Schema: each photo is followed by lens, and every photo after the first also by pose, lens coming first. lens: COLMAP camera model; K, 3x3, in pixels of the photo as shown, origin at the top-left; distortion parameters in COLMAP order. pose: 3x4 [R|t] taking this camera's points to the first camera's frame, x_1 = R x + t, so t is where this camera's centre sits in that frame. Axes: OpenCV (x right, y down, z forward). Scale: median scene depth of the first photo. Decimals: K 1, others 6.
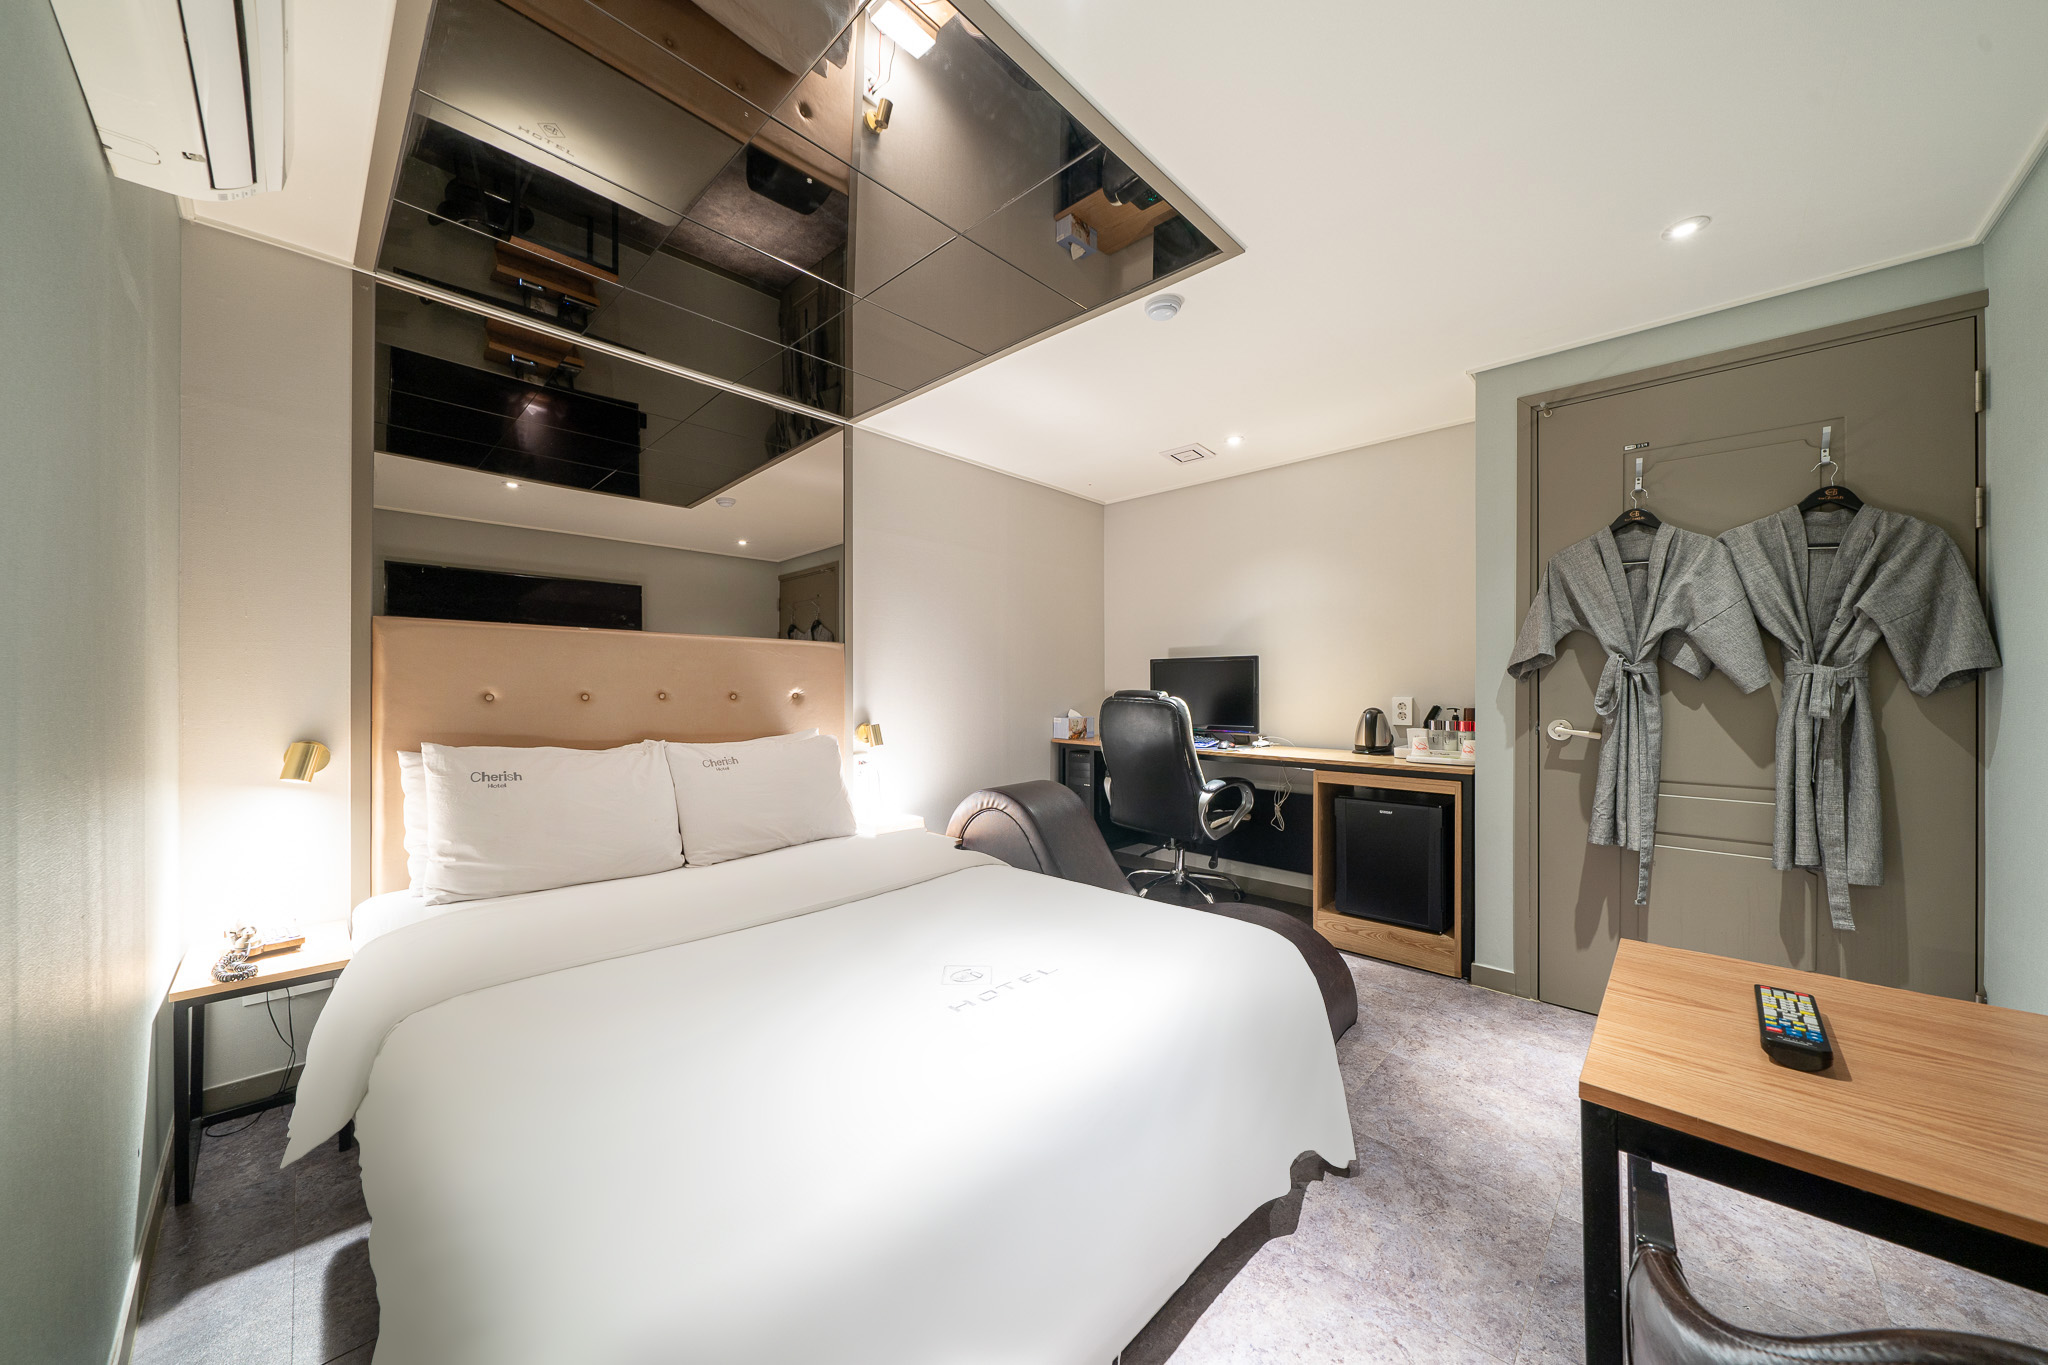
lens RADIAL K [[689.7, 0, 1020.9], [0, 689.7, 705.0], [0, 0, 1]] dist [-0.012310, -0.000335]
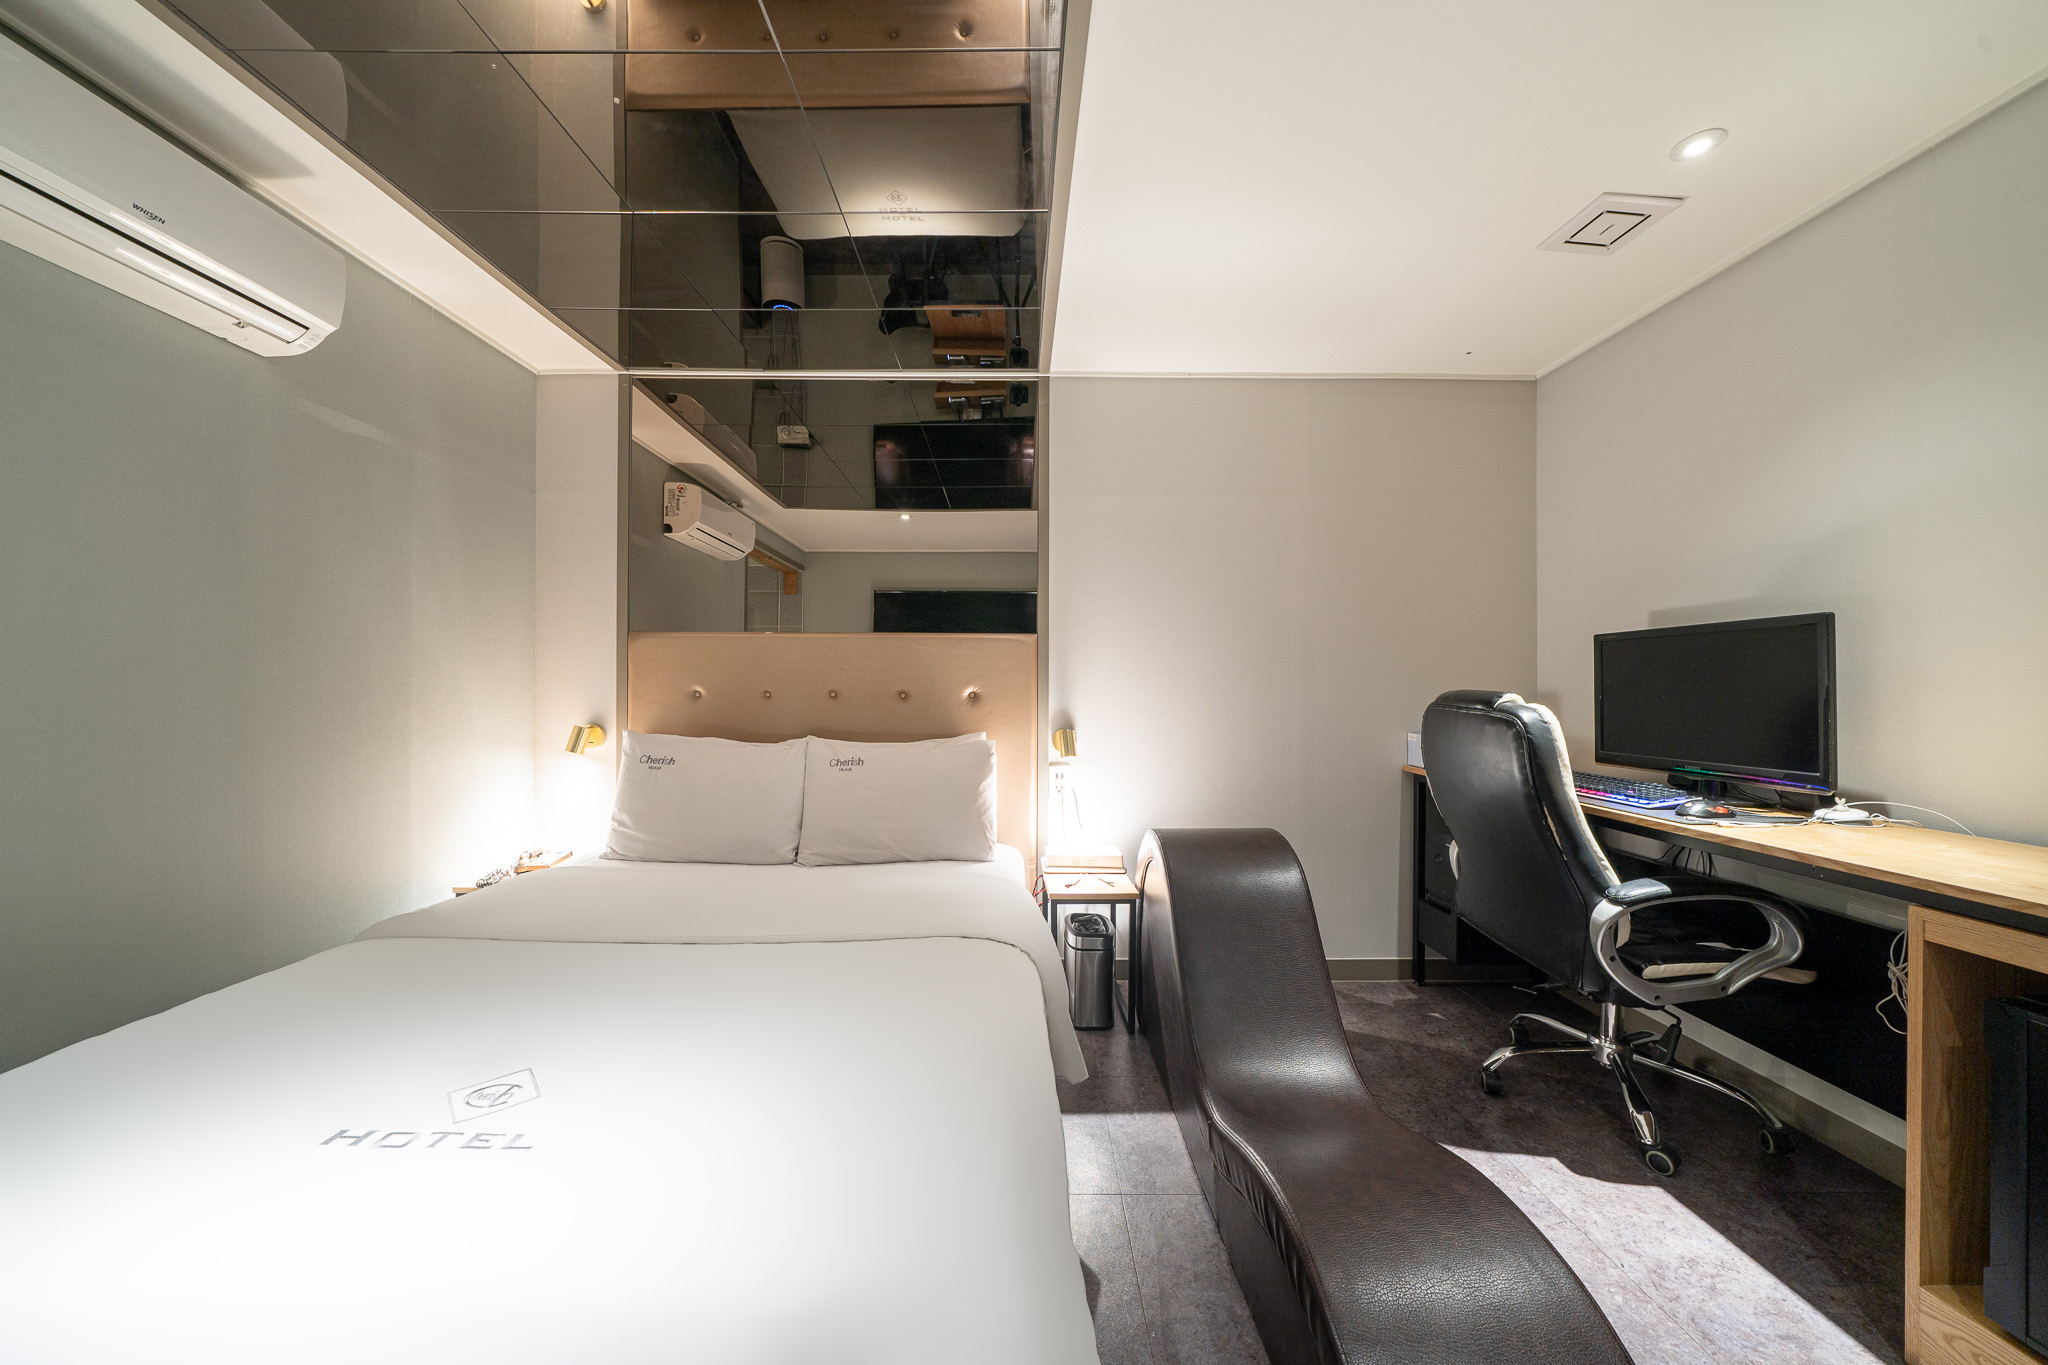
lens RADIAL K [[689.7, 0, 1013.4], [0, 689.7, 699.5], [0, 0, 1]] dist [-0.012310, -0.000335]
pose [[0.697853, 0.012772, -0.716127, 0.316037], [-0.017967, 0.999839, 0.000323, -0.008027], [0.716015, 0.012641, 0.697970, 0.362820]]
